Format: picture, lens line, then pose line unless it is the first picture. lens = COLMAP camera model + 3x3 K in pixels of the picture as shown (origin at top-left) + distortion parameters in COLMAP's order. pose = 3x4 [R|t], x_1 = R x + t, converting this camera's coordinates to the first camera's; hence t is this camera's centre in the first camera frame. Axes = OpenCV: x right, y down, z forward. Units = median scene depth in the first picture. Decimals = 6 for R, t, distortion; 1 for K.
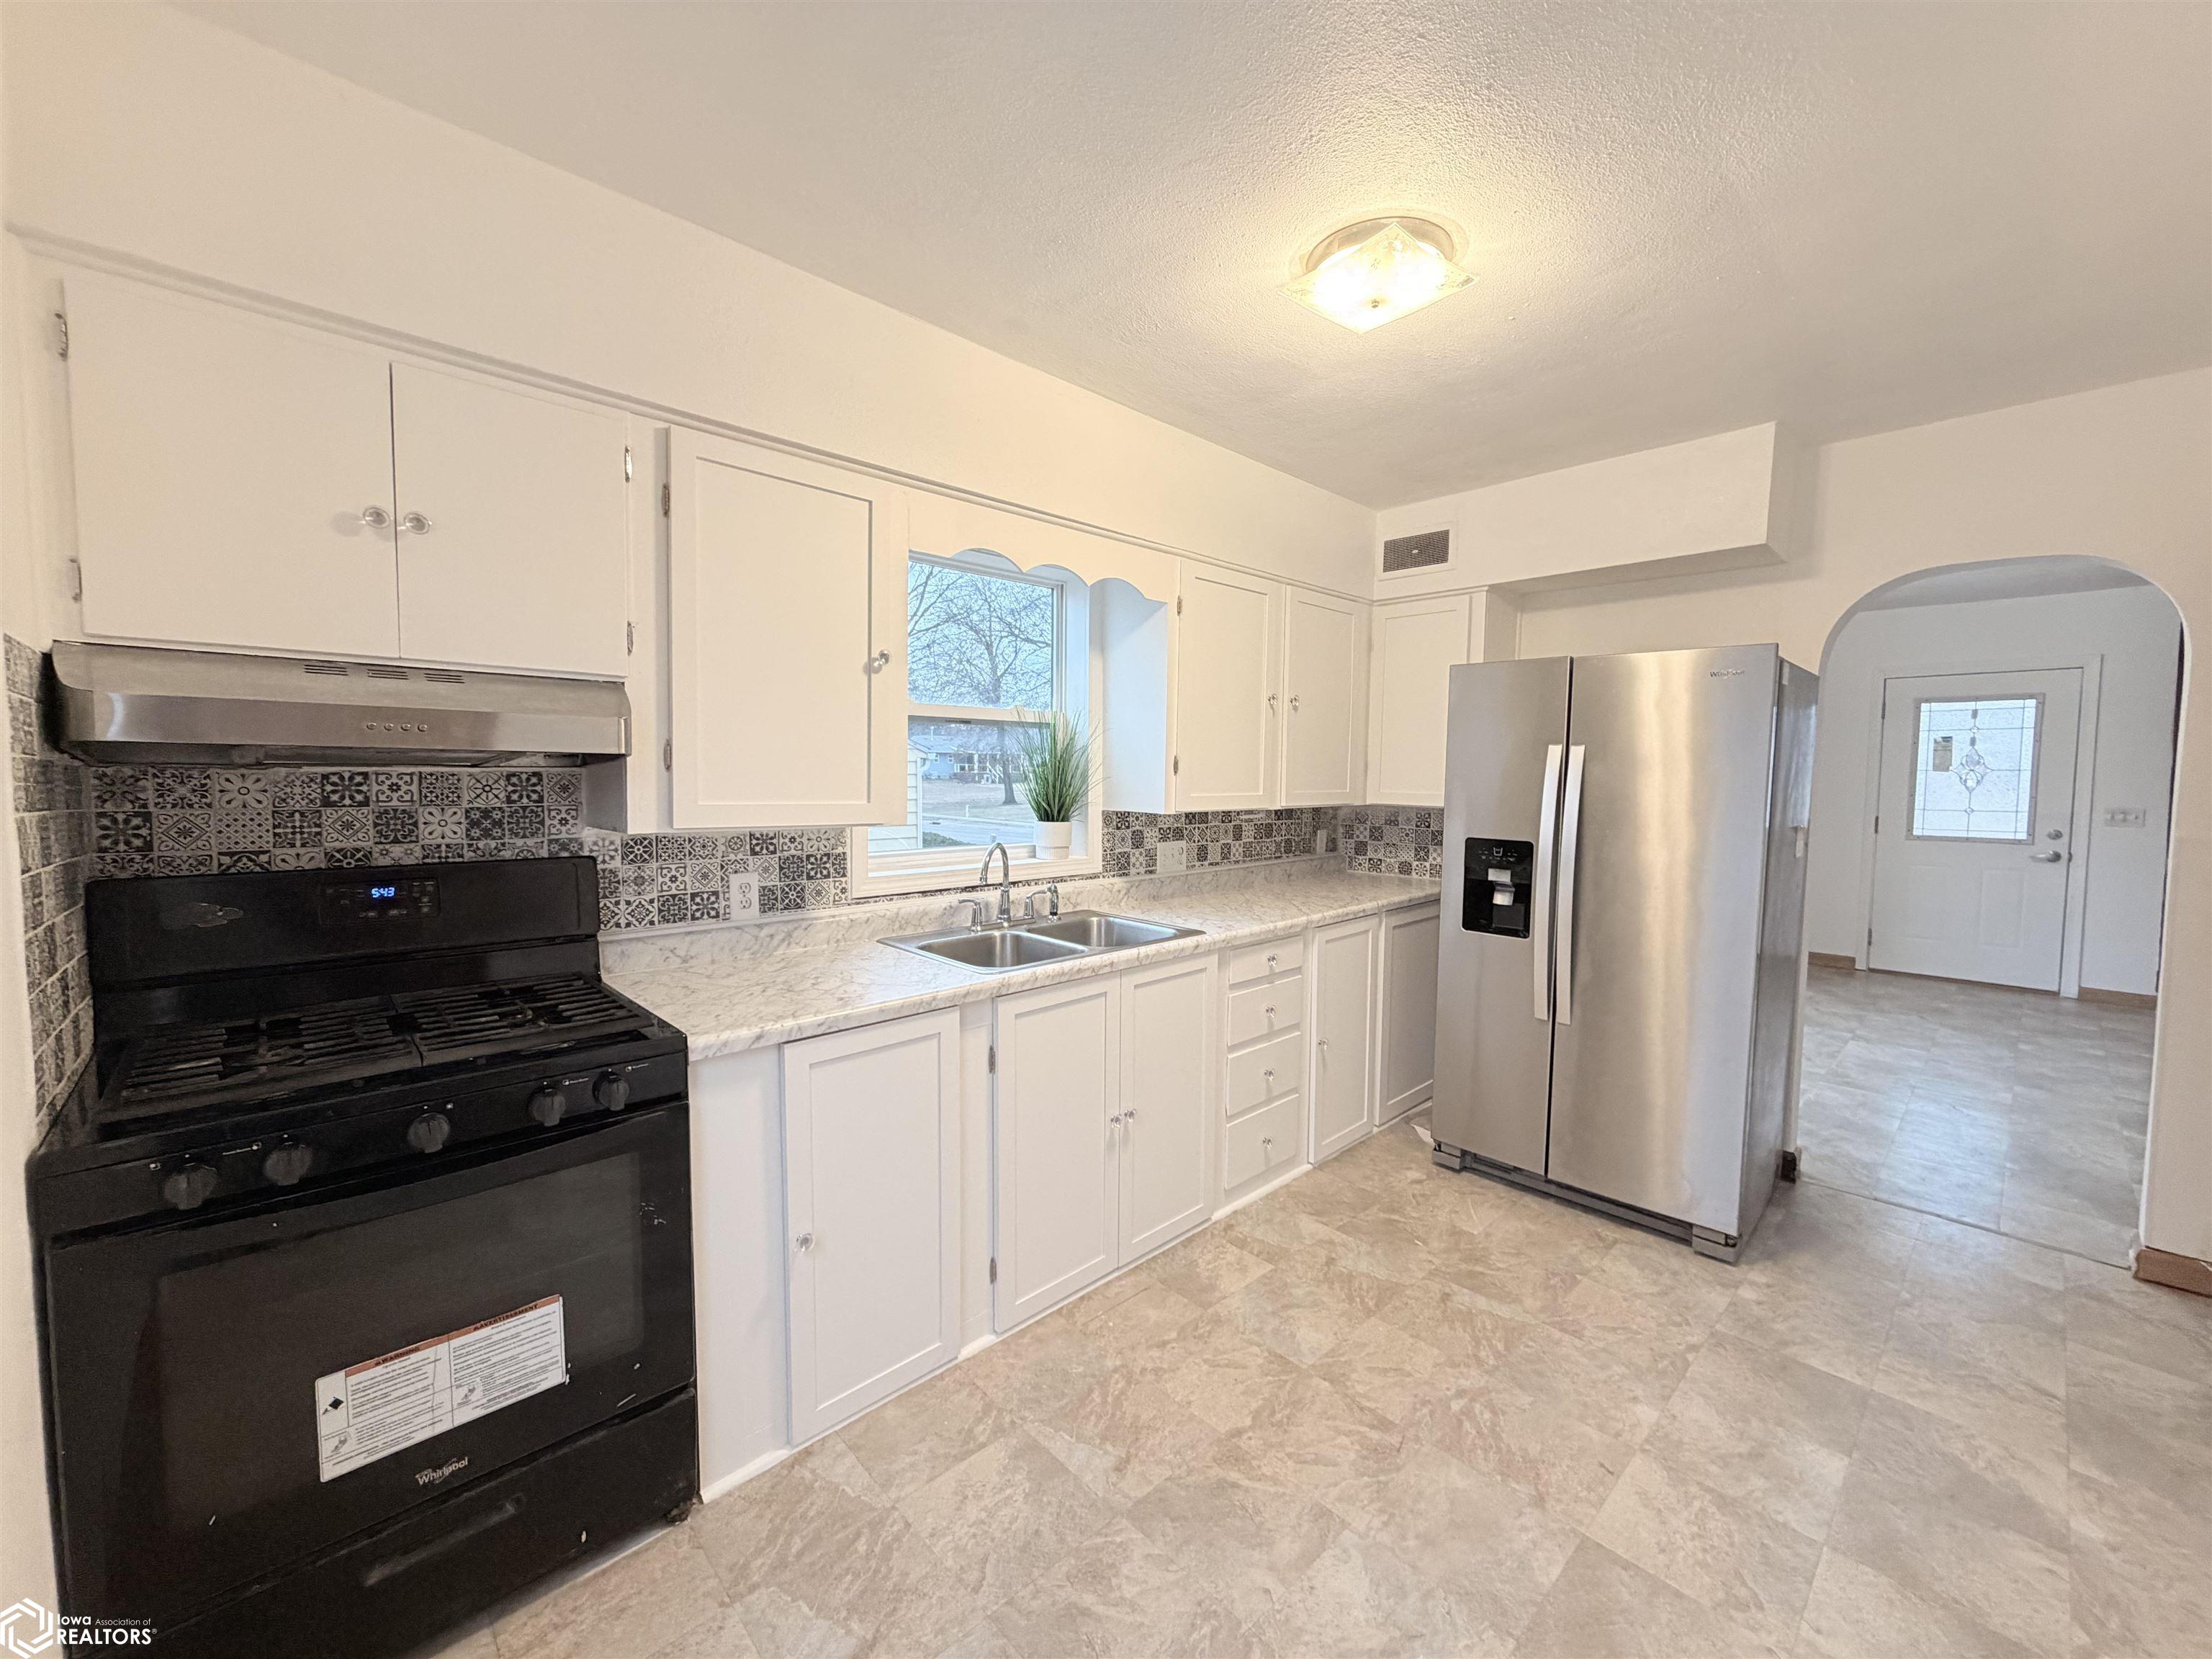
lens RADIAL K [[885.4, 0, 1097.8], [0, 885.4, 846.9], [0, 0, 1]] dist [0.000388, -0.000338]
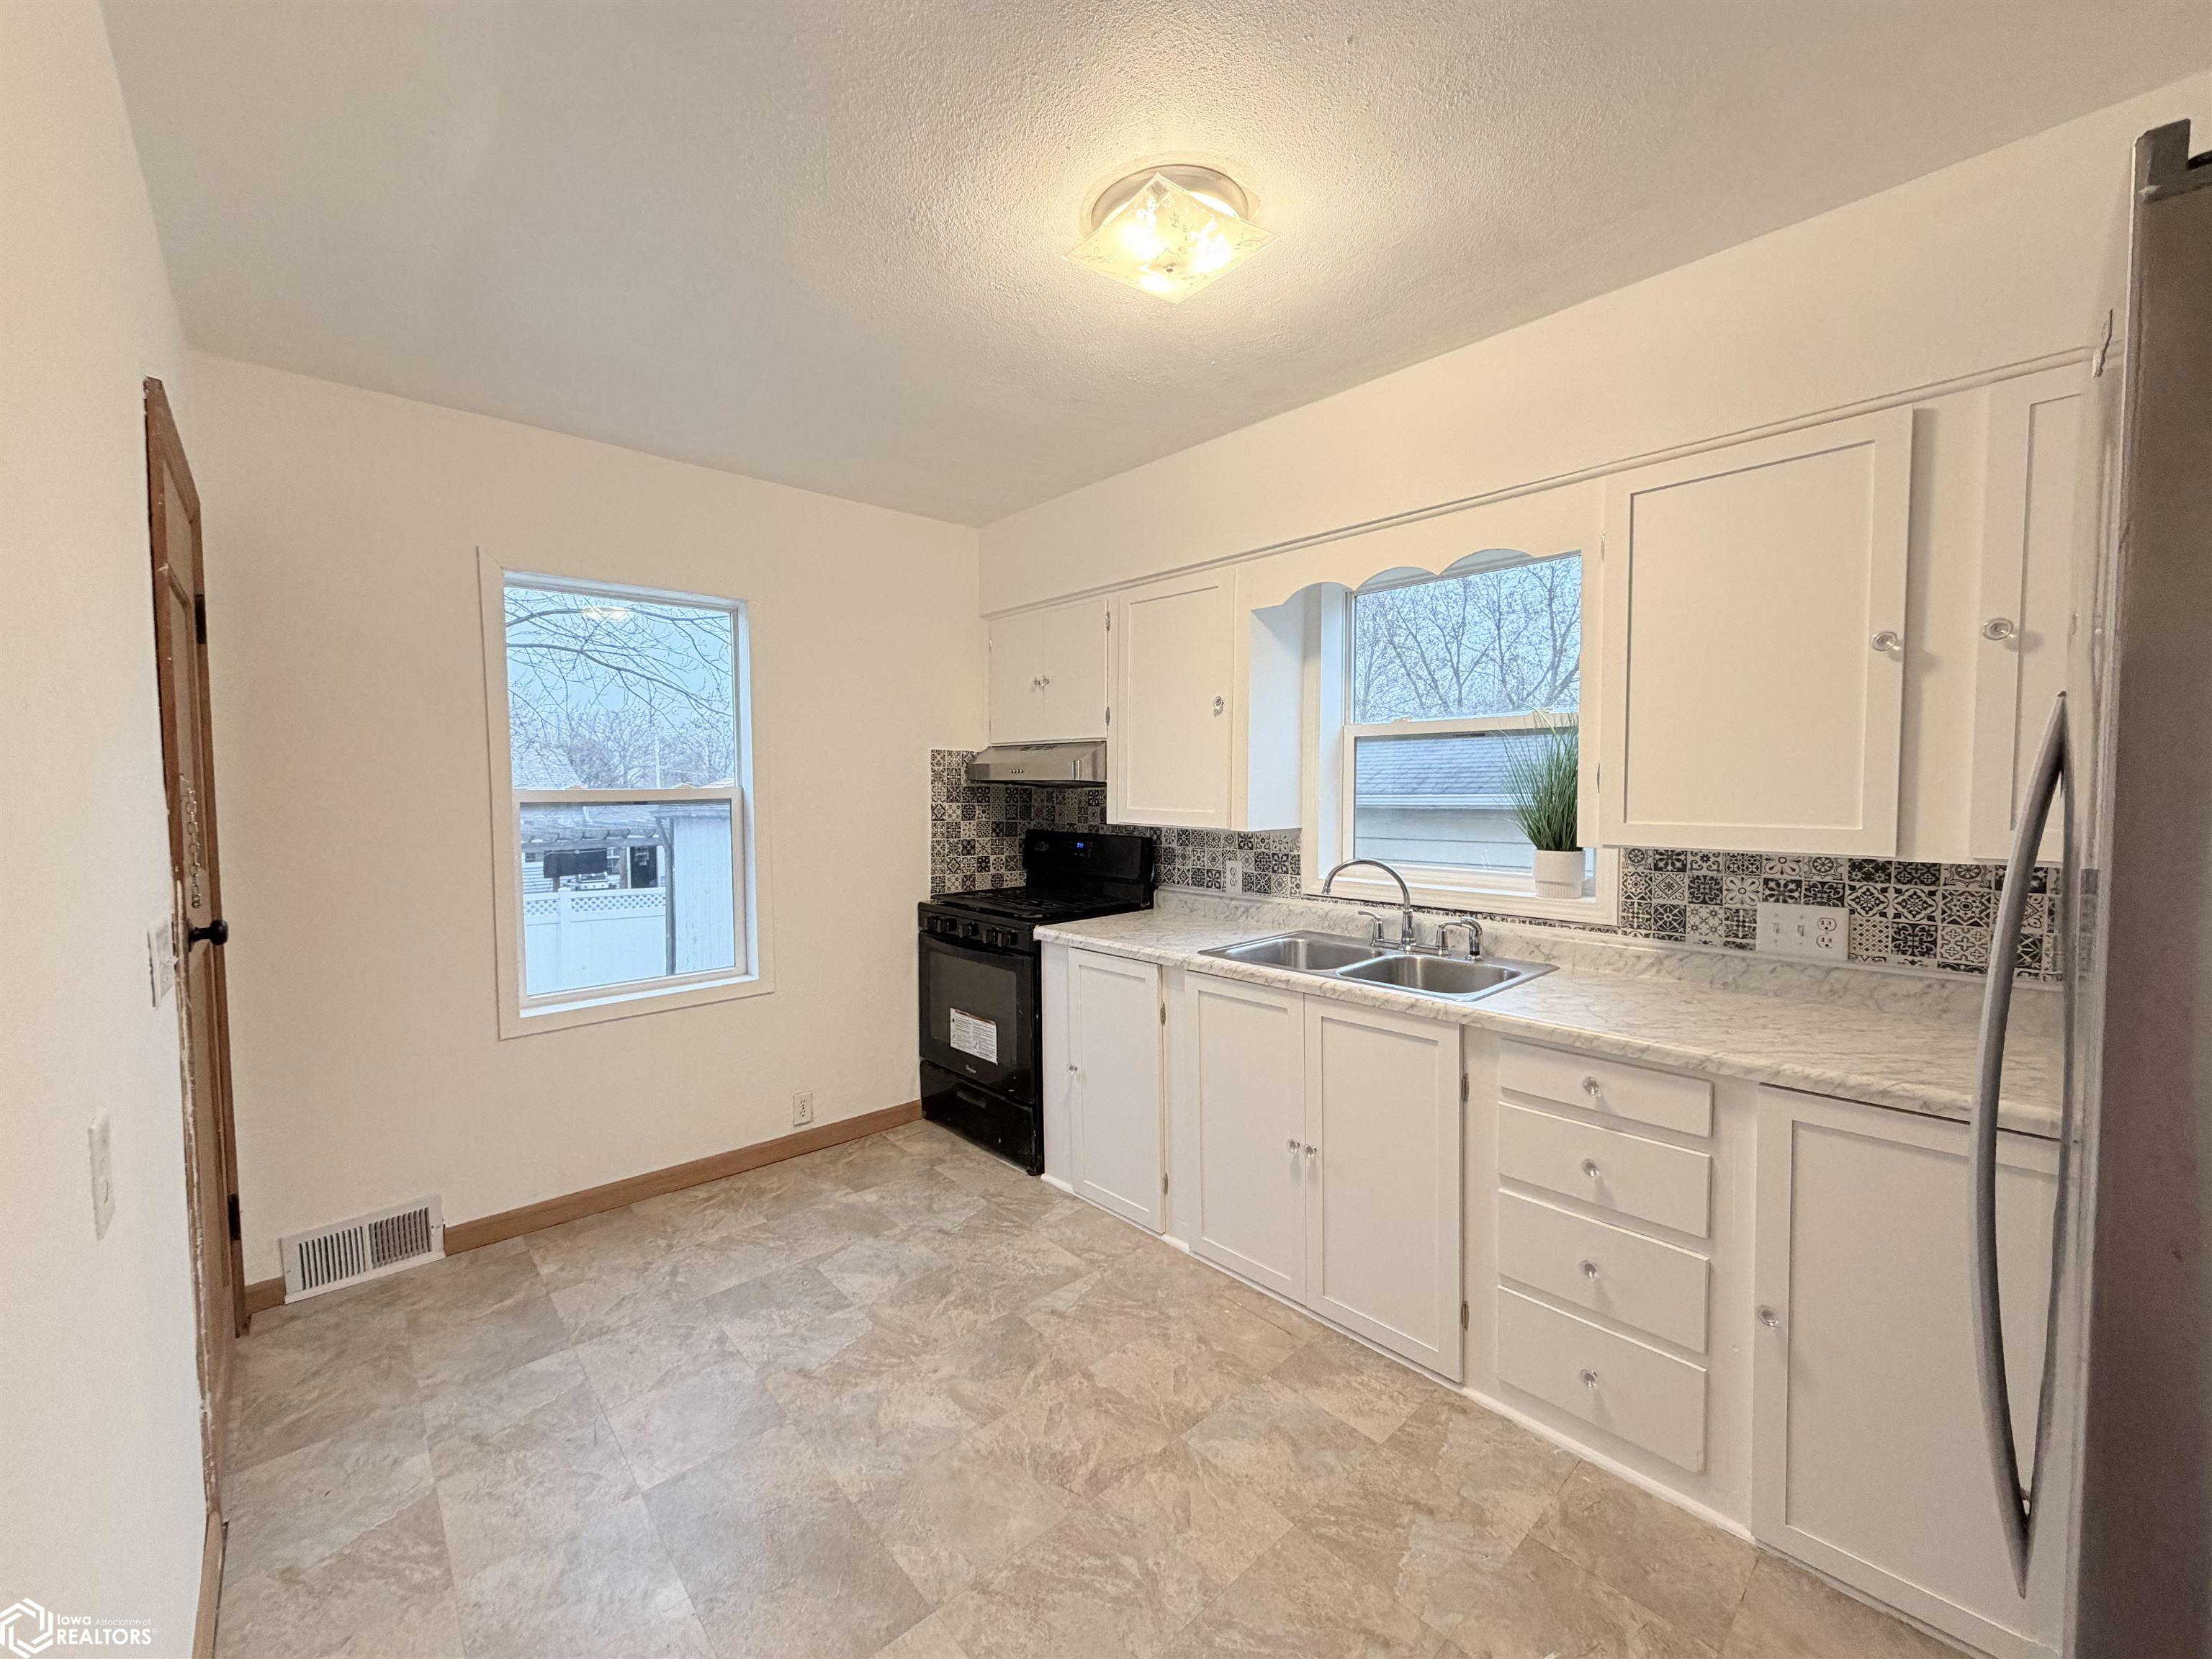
lens RADIAL K [[885.4, 0, 1097.8], [0, 885.4, 846.9], [0, 0, 1]] dist [0.000388, -0.000338]
pose [[-0.021972, 0.062768, -0.997786, 0.998624], [-0.082512, 0.994508, 0.064379, -0.064470], [0.996348, 0.083744, -0.016672, 0.787479]]
